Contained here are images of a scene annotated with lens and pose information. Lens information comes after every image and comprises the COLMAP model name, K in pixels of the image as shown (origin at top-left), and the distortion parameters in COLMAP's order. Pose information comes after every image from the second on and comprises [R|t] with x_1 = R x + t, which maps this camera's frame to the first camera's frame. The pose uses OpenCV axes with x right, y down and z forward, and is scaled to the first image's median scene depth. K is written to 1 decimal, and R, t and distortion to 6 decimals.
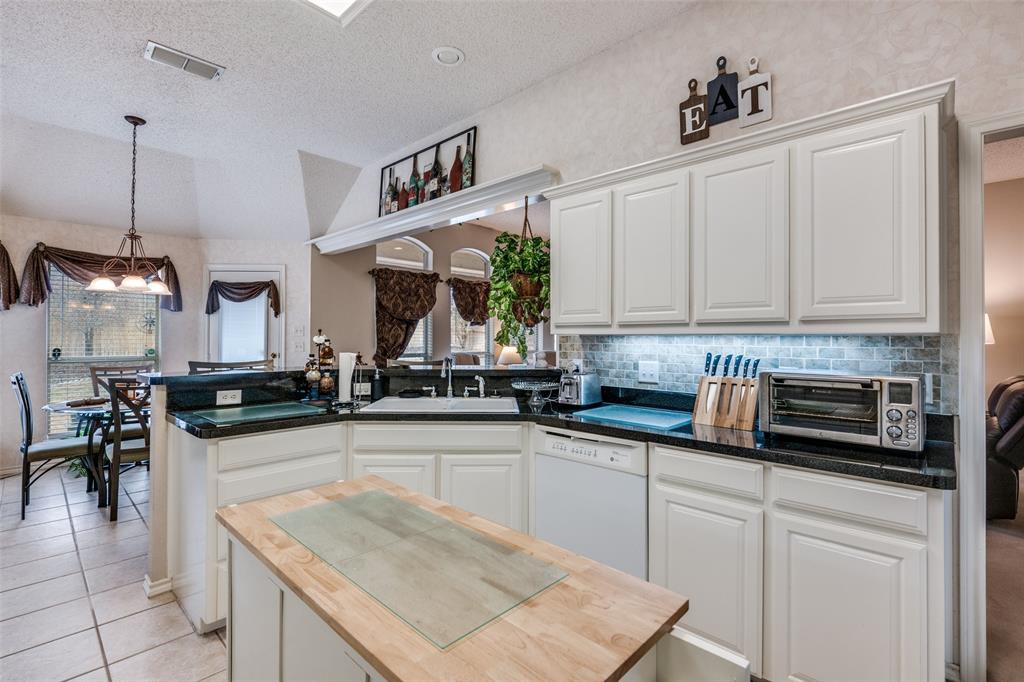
lens RADIAL K [[465.0, 0, 510.4], [0, 465.0, 335.4], [0, 0, 1]] dist [-0.003683, 0.001333]
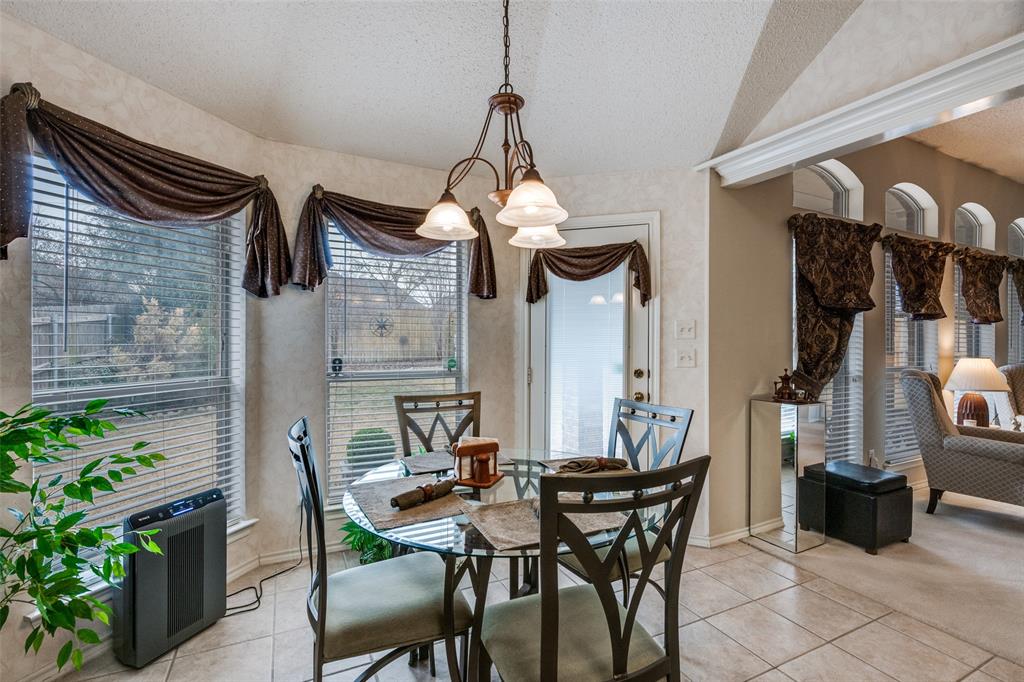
lens RADIAL K [[465.0, 0, 516.9], [0, 465.0, 339.9], [0, 0, 1]] dist [-0.003683, 0.001333]
pose [[0.943801, 0.002989, -0.330500, -0.464320], [-0.001959, 0.999992, 0.003449, 0.000993], [0.330508, -0.002608, 0.943800, 0.419759]]
